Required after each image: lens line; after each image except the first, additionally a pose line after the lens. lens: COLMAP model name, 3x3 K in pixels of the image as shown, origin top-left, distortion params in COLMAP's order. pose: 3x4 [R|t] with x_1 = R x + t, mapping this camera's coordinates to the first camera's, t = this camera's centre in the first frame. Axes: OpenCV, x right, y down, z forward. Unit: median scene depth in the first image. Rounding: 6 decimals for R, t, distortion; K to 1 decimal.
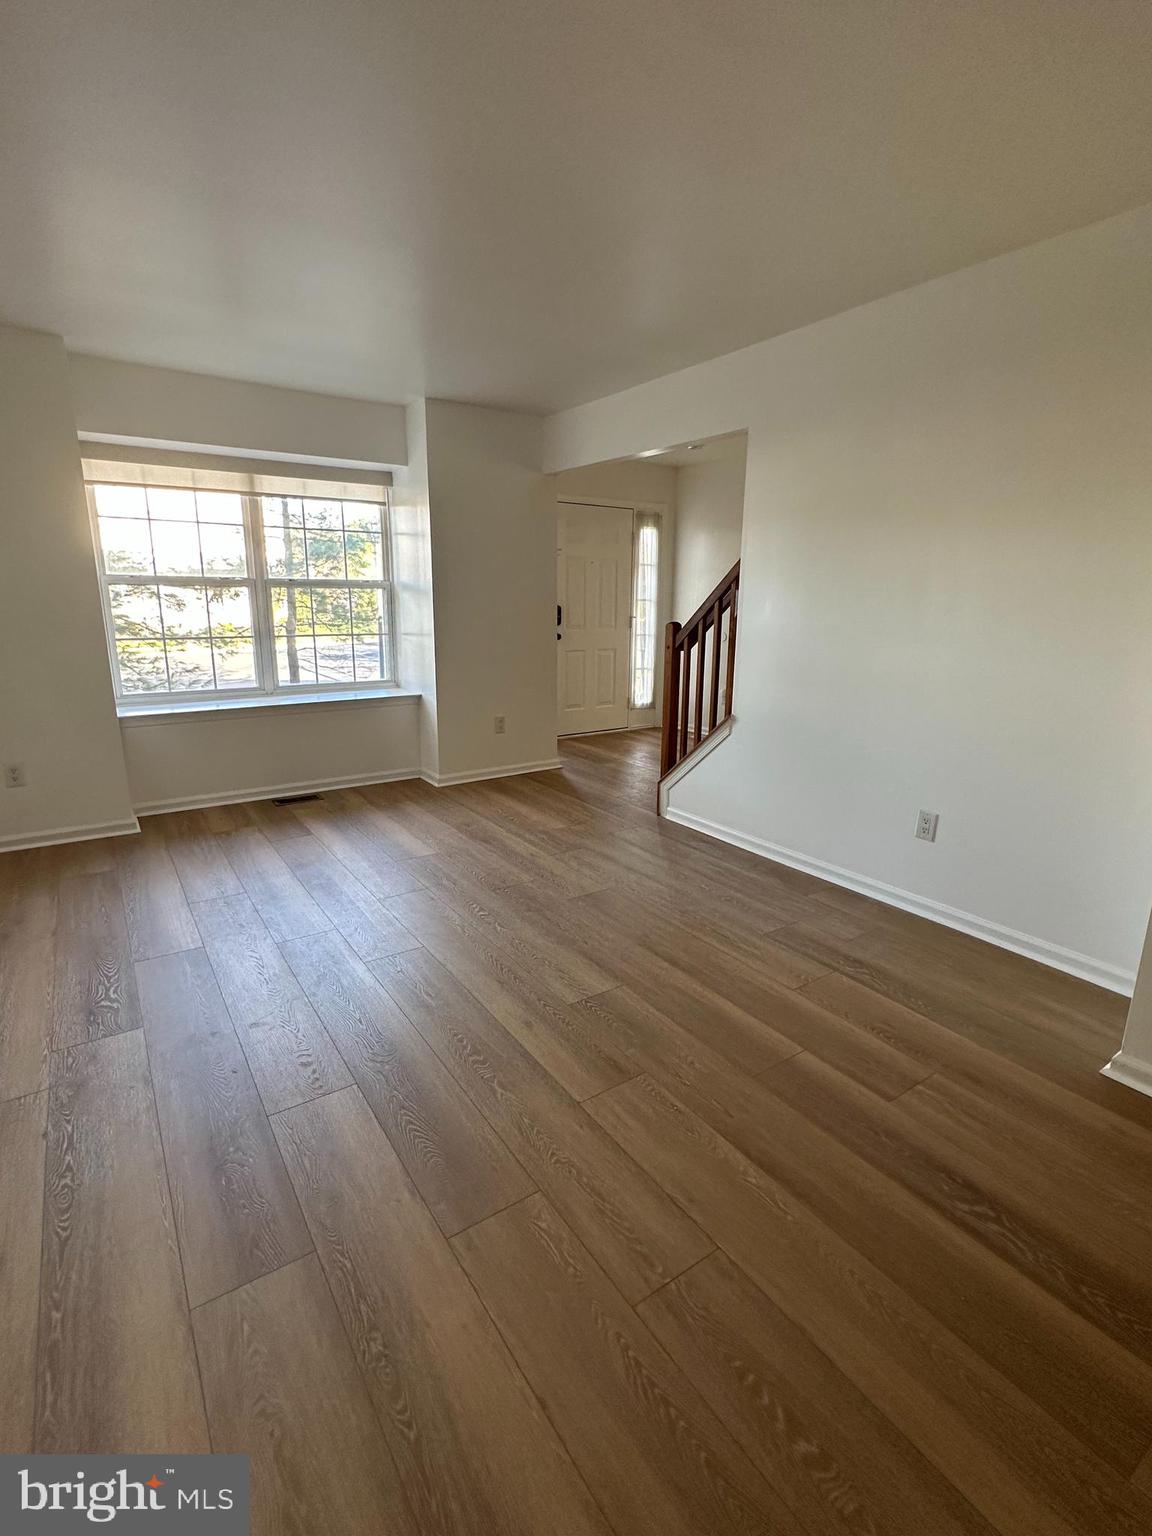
lens RADIAL K [[709.7, 0, 576.0], [0, 709.7, 768.0], [0, 0, 1]] dist [-0.003267, 0.000780]
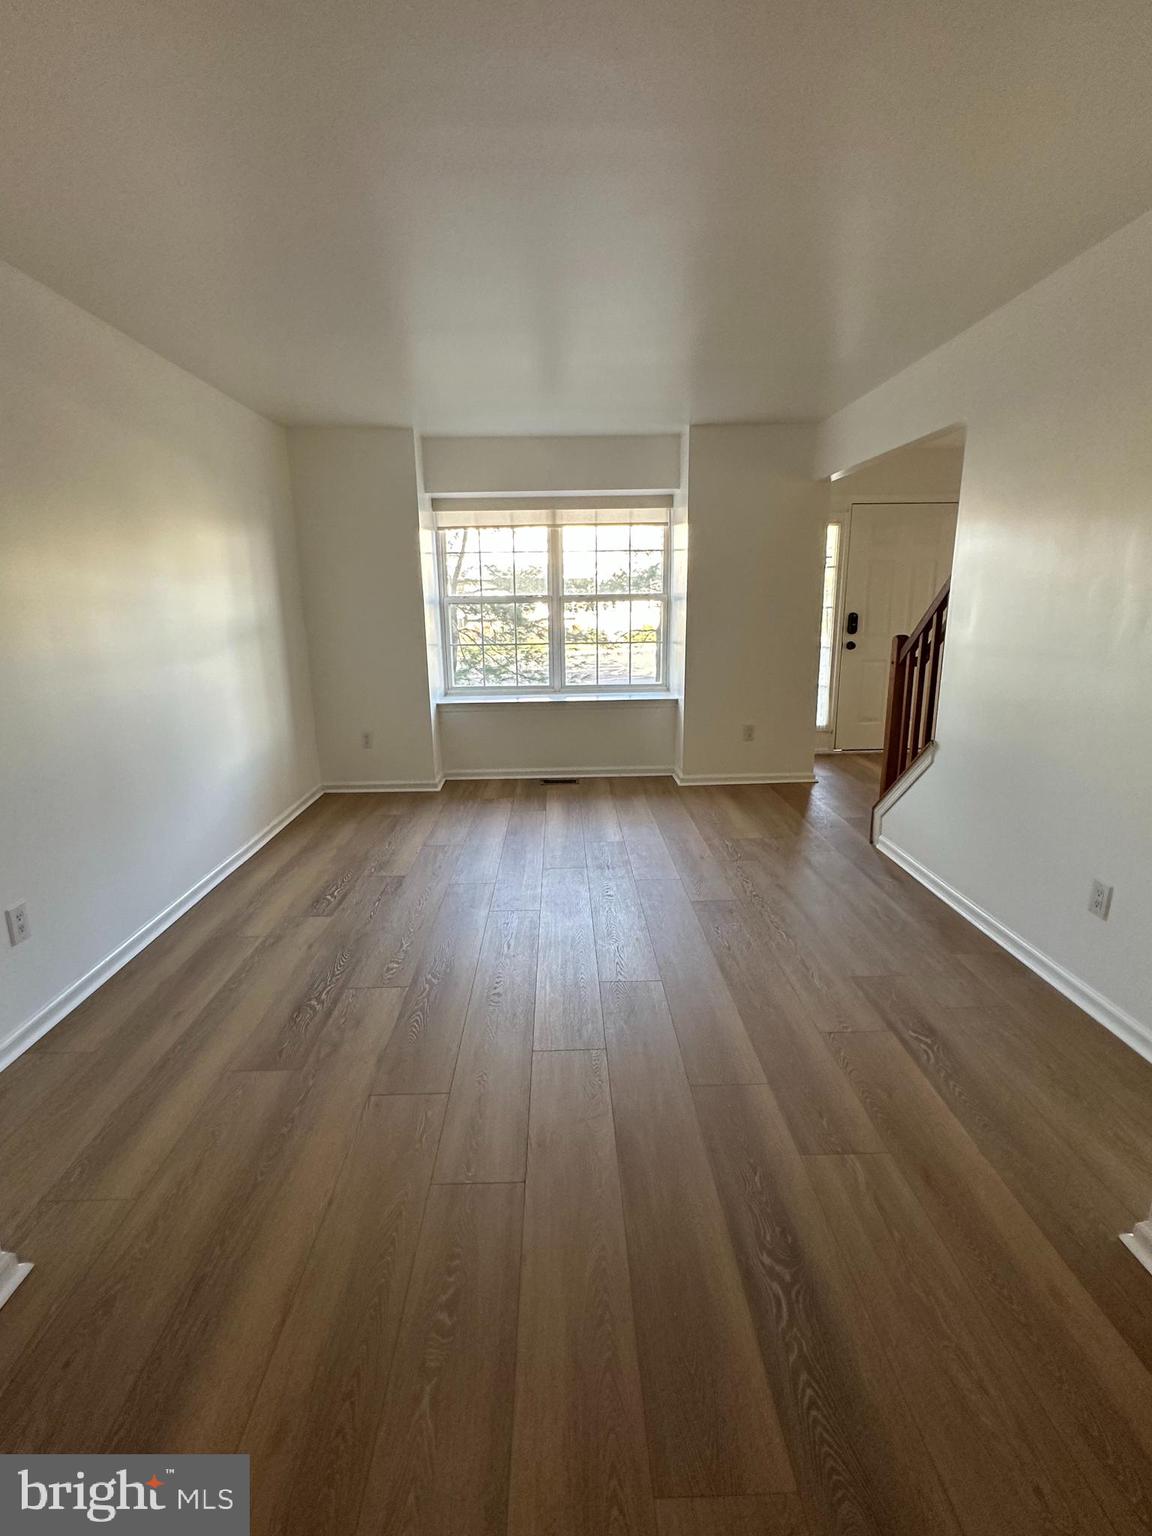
lens RADIAL K [[709.7, 0, 576.0], [0, 709.7, 768.0], [0, 0, 1]] dist [-0.003267, 0.000780]
pose [[0.841291, 0.105544, -0.530179, 0.276104], [-0.105940, 0.993927, 0.029757, -0.017411], [0.530100, 0.031133, 0.847363, 0.008175]]
